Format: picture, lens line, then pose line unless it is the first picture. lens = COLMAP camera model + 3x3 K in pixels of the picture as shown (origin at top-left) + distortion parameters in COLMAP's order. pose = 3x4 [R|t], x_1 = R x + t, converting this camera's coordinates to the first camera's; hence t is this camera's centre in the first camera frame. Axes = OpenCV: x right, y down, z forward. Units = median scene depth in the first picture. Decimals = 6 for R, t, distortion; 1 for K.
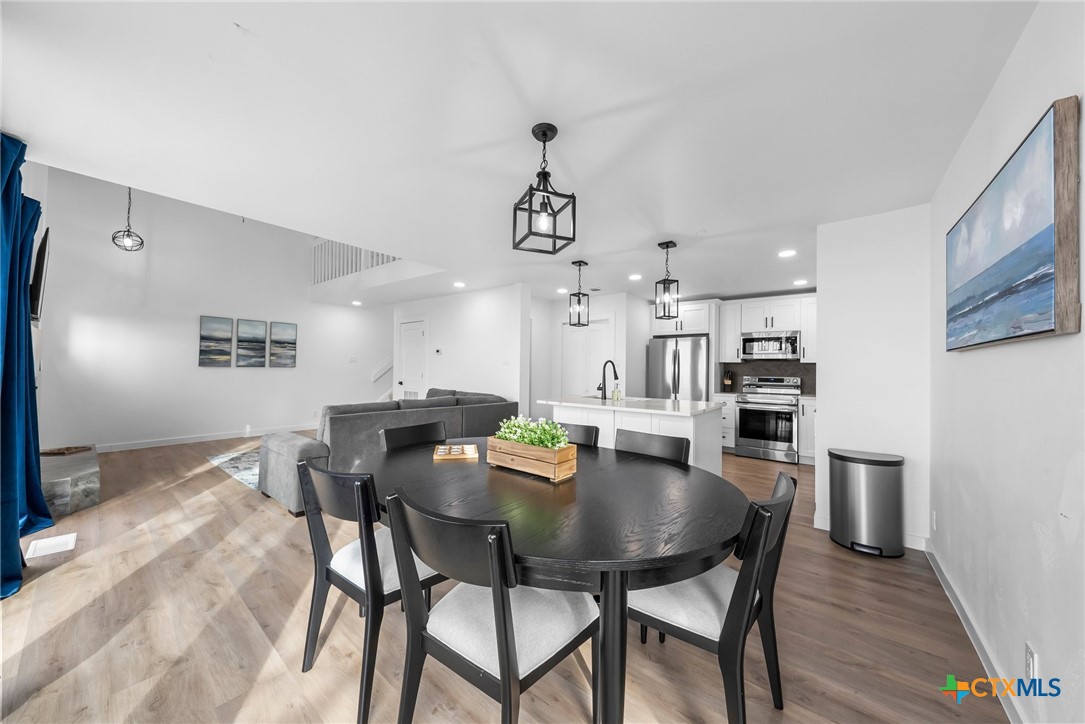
lens RADIAL K [[376.0, 0, 543.6], [0, 376.0, 361.1], [0, 0, 1]] dist [-0.000492, 0.000161]
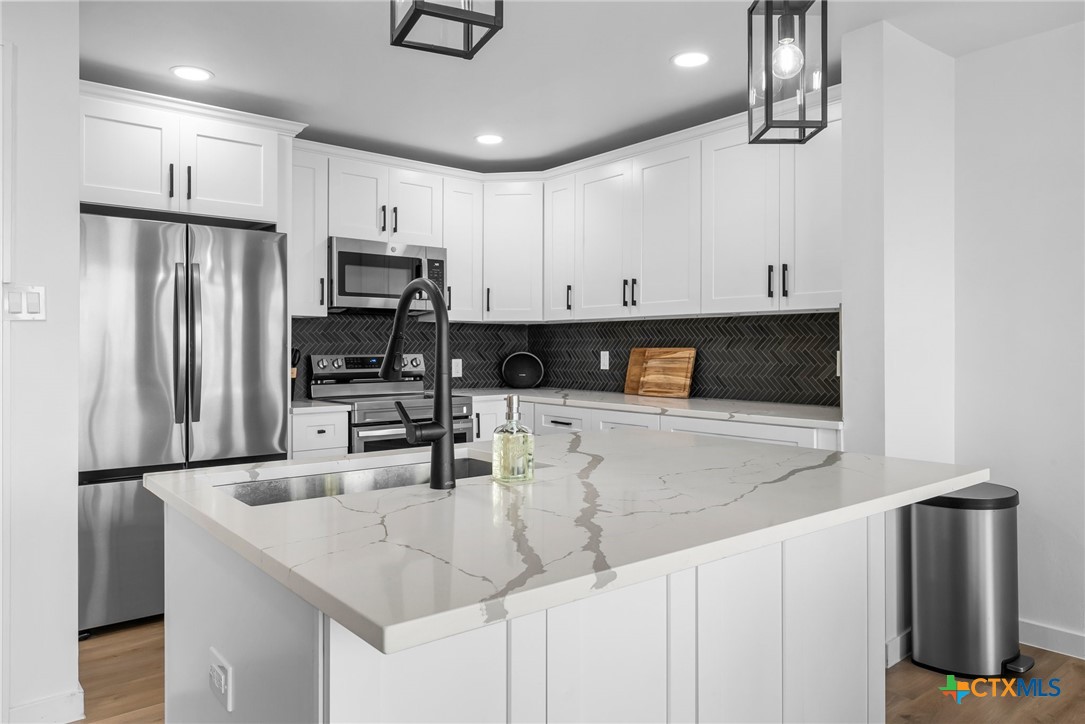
lens RADIAL K [[739.6, 0, 543.4], [0, 739.6, 354.7], [0, 0, 1]] dist [0.009629, -0.000423]
pose [[0.208312, -0.019239, 0.977873, -0.128151], [-0.014533, 0.999635, 0.022763, 0.019429], [-0.977955, -0.018953, 0.207956, 0.603038]]
